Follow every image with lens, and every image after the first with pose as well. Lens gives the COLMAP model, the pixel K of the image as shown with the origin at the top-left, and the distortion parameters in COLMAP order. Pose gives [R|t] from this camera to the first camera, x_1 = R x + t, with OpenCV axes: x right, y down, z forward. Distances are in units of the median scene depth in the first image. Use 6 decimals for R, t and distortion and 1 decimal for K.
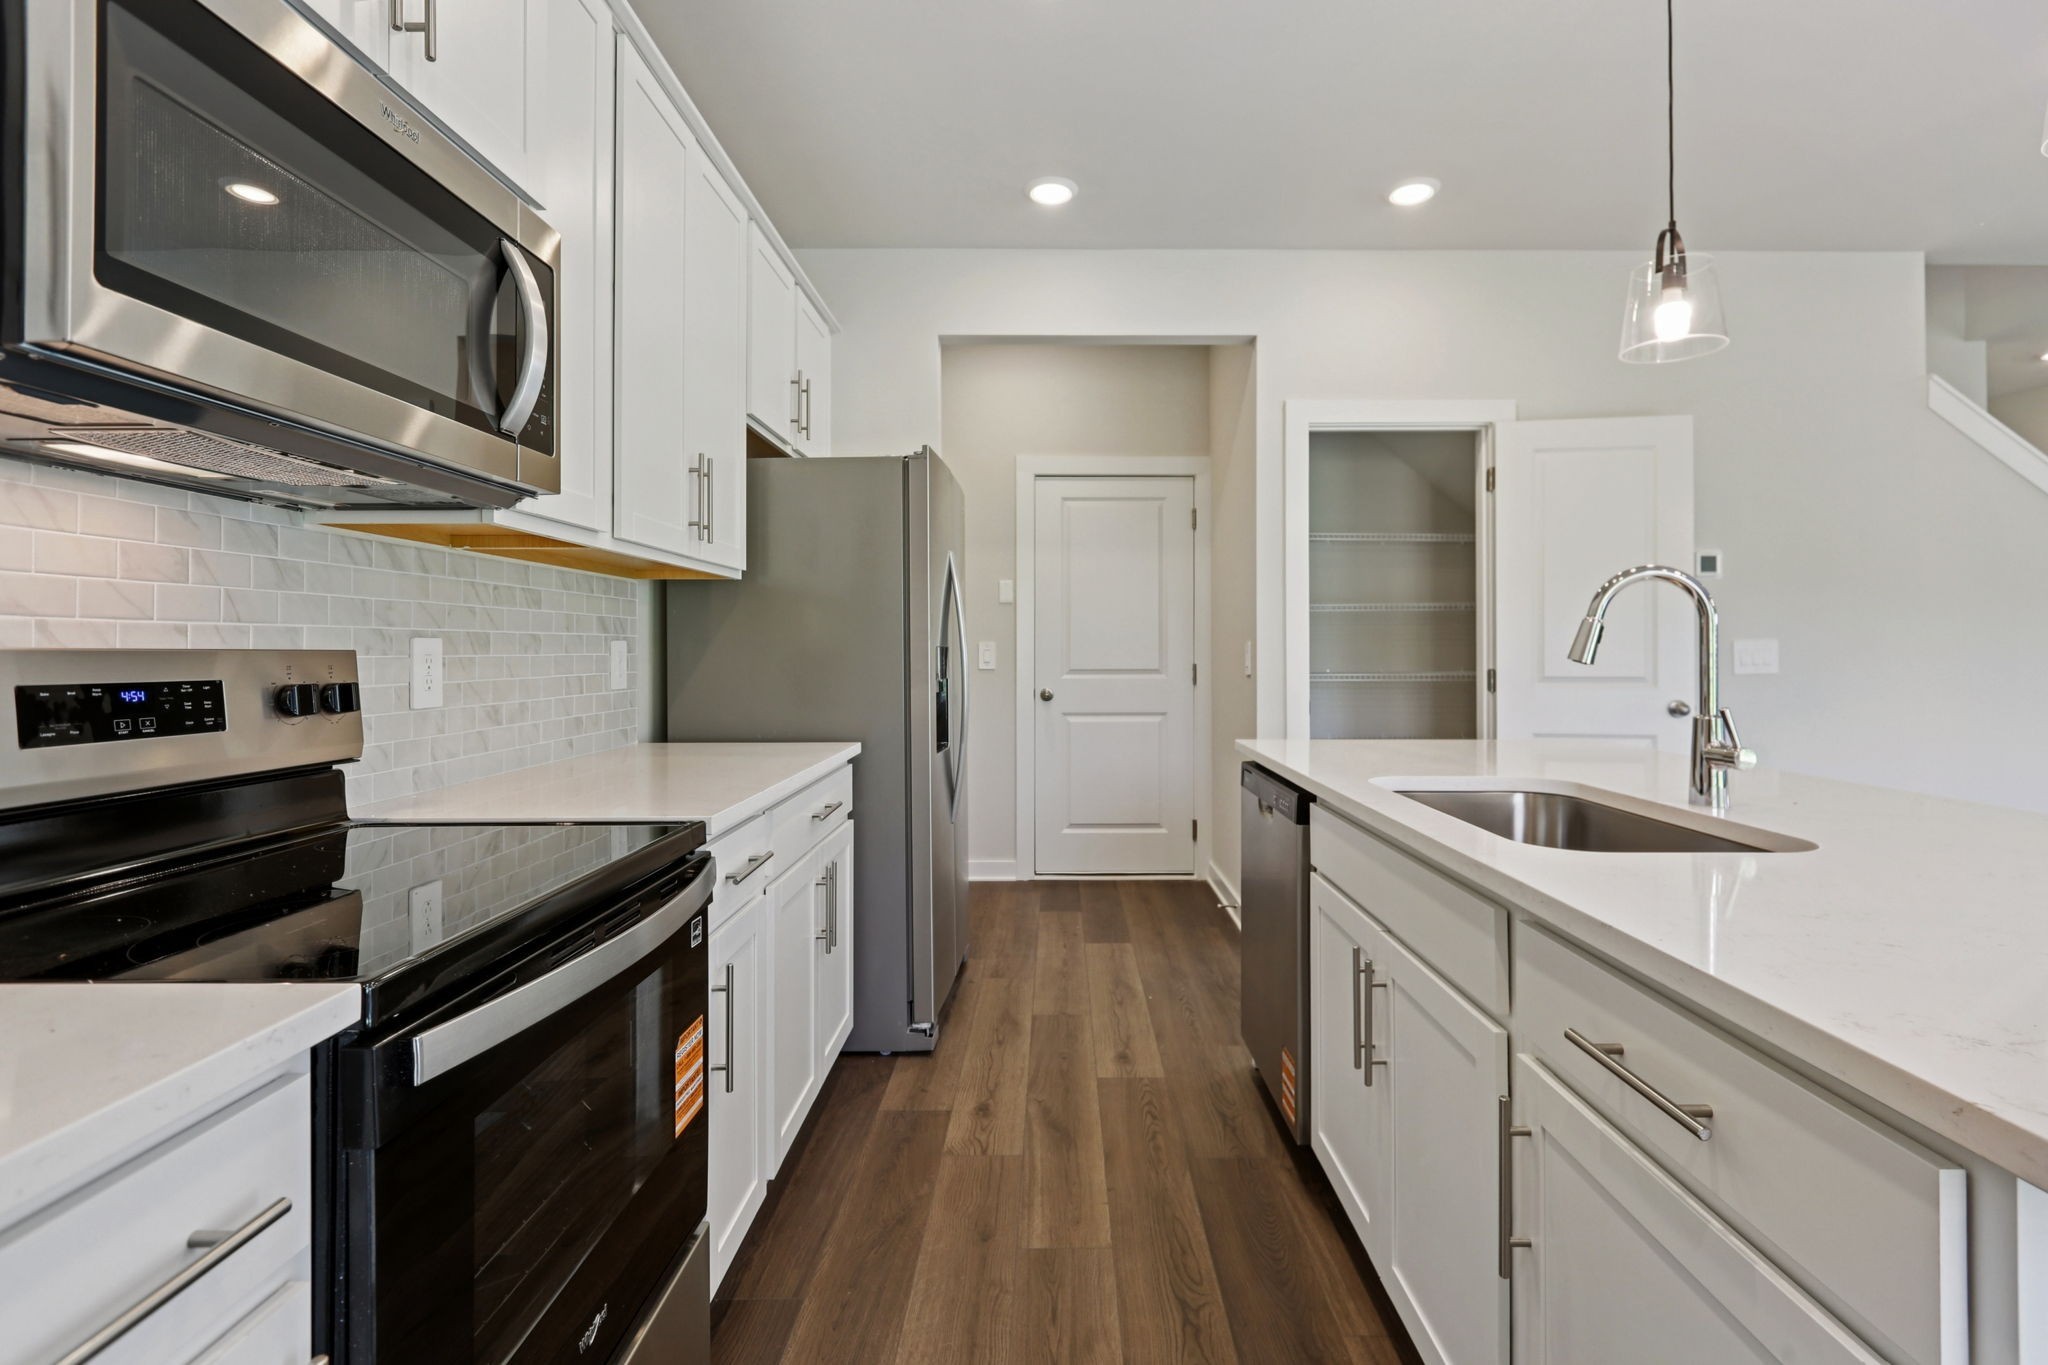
lens RADIAL K [[968.6, 0, 1065.8], [0, 968.6, 647.1], [0, 0, 1]] dist [-0.000740, 0.002511]
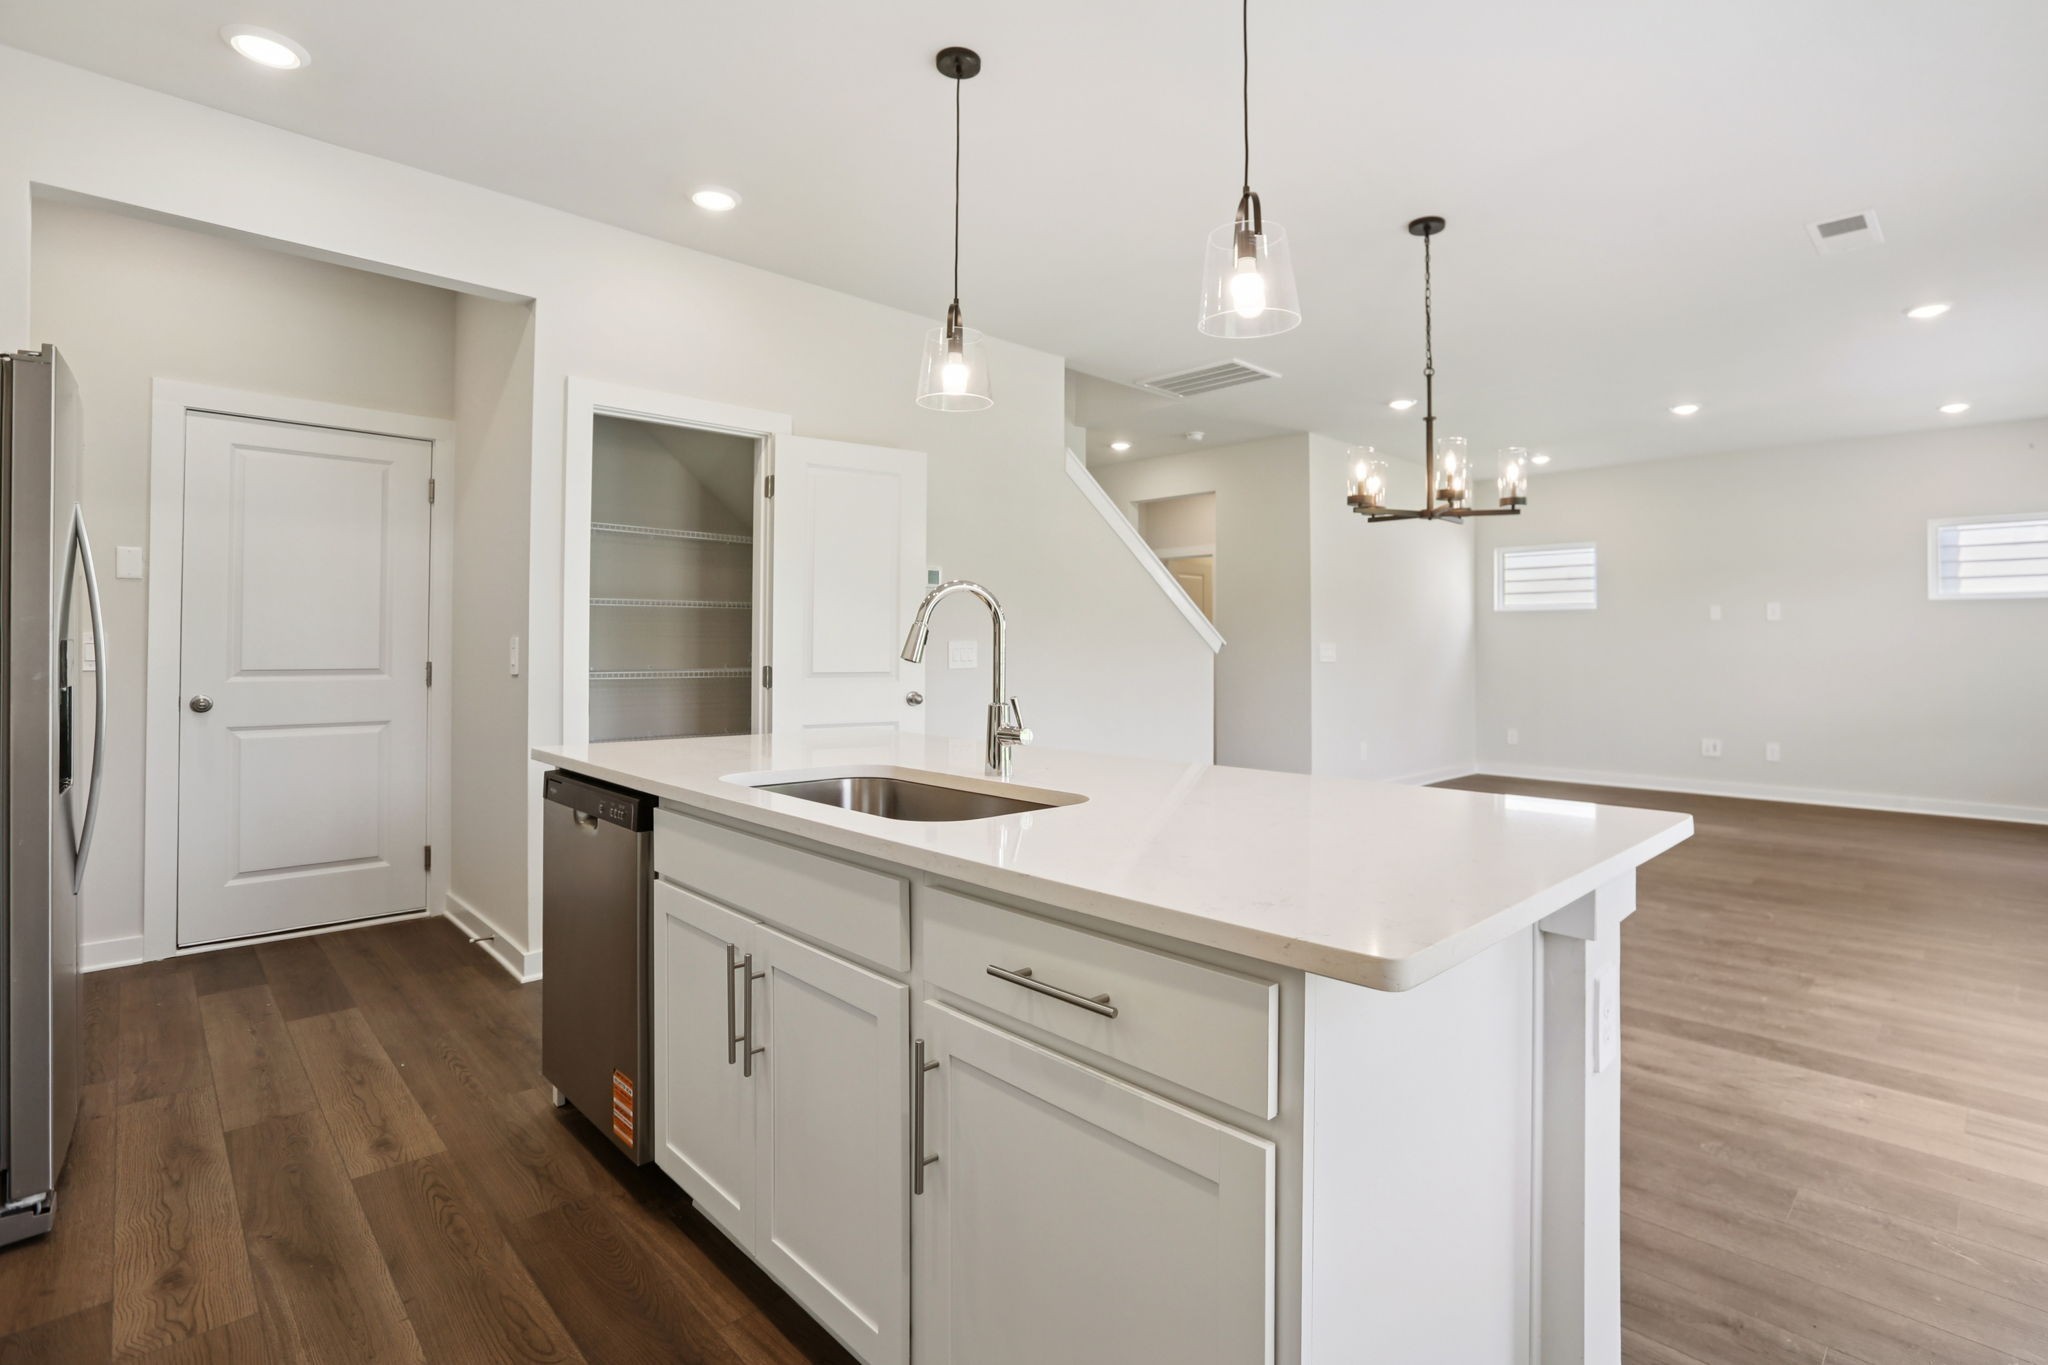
lens RADIAL K [[968.6, 0, 1050.0], [0, 968.6, 650.2], [0, 0, 1]] dist [-0.000740, 0.002511]
pose [[0.731985, 0.002918, 0.681315, -0.091413], [-0.008602, 0.999951, 0.004960, -0.003655], [-0.681267, -0.009492, 0.731974, 0.019286]]
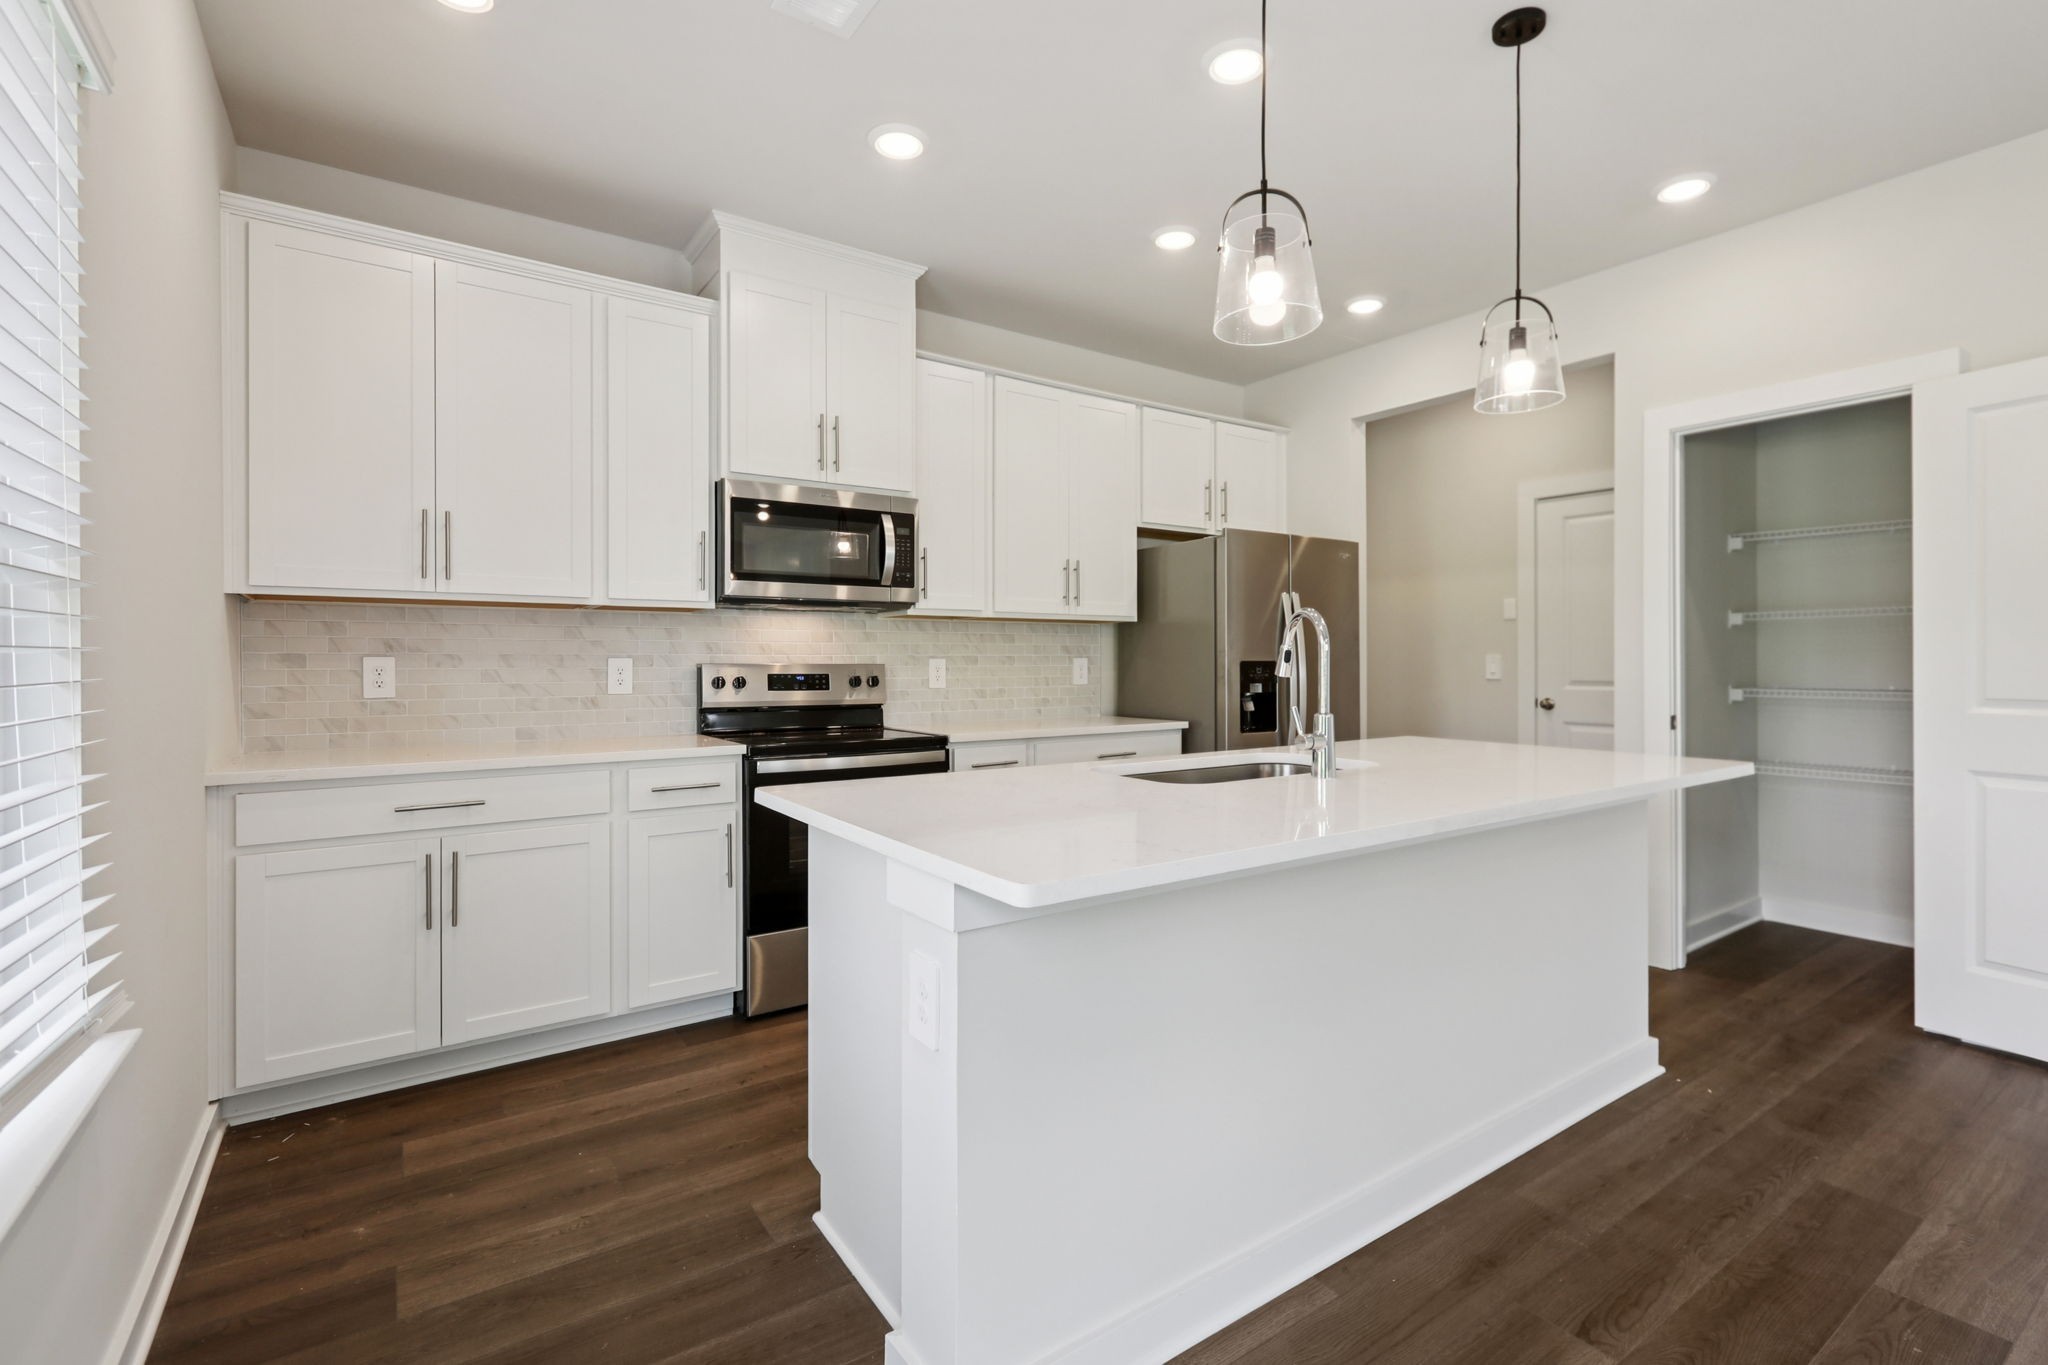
lens RADIAL K [[968.6, 0, 1047.6], [0, 968.6, 656.8], [0, 0, 1]] dist [-0.000740, 0.002511]
pose [[0.564644, -0.004595, -0.825322, 0.999575], [0.004794, 0.999986, -0.002288, -0.005146], [0.825321, -0.002664, 0.564658, -0.085299]]
